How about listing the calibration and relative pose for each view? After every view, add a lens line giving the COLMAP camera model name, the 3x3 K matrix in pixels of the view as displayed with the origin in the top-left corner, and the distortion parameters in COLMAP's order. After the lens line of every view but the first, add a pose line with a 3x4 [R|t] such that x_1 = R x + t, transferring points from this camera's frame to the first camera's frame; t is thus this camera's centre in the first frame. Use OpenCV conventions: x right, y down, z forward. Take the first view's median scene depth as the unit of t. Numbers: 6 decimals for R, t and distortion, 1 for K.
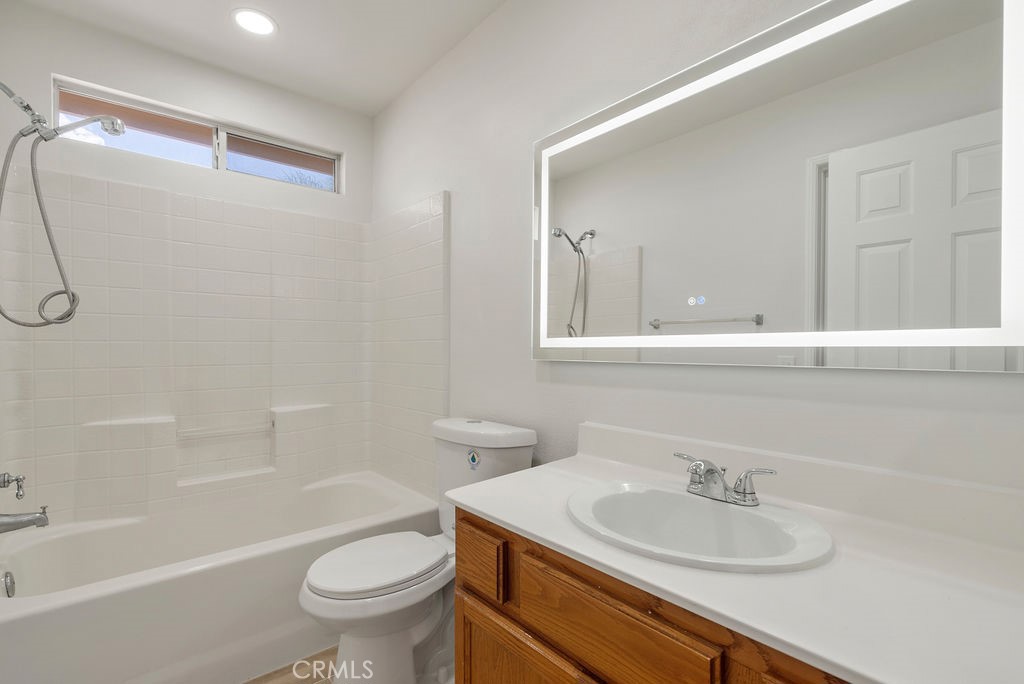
lens RADIAL K [[470.8, 0, 511.1], [0, 470.8, 348.7], [0, 0, 1]] dist [-0.005829, 0.003386]
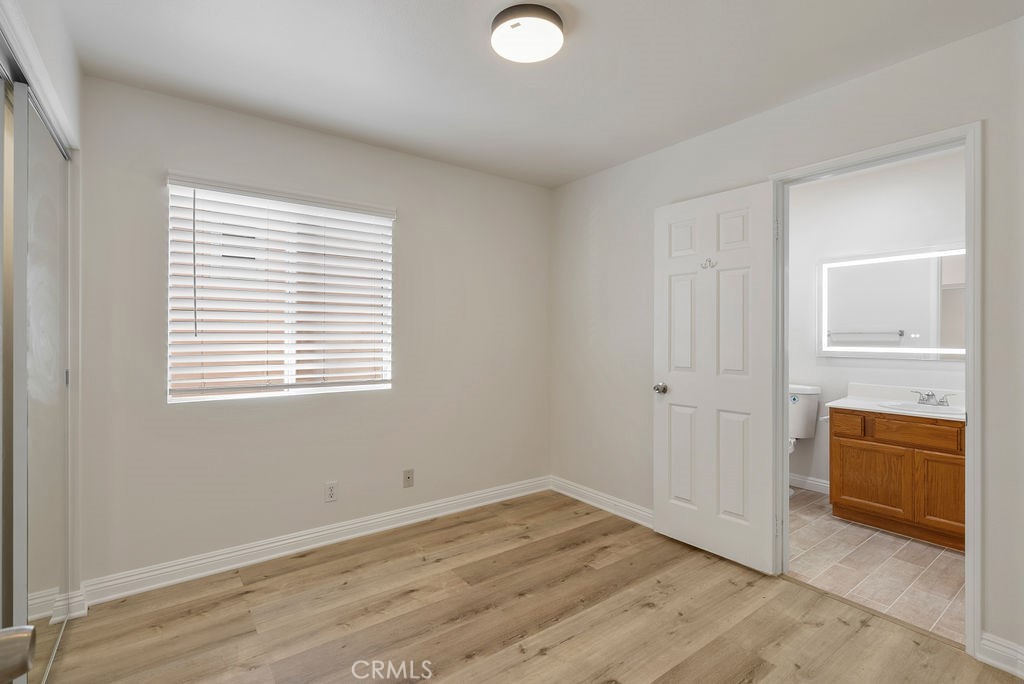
lens RADIAL K [[470.8, 0, 512.5], [0, 470.8, 336.3], [0, 0, 1]] dist [-0.005829, 0.003386]
pose [[0.999373, 0.009405, -0.034141, -1.379466], [-0.009631, 0.999933, -0.006454, -0.044566], [0.034078, 0.006778, 0.999396, -1.342014]]
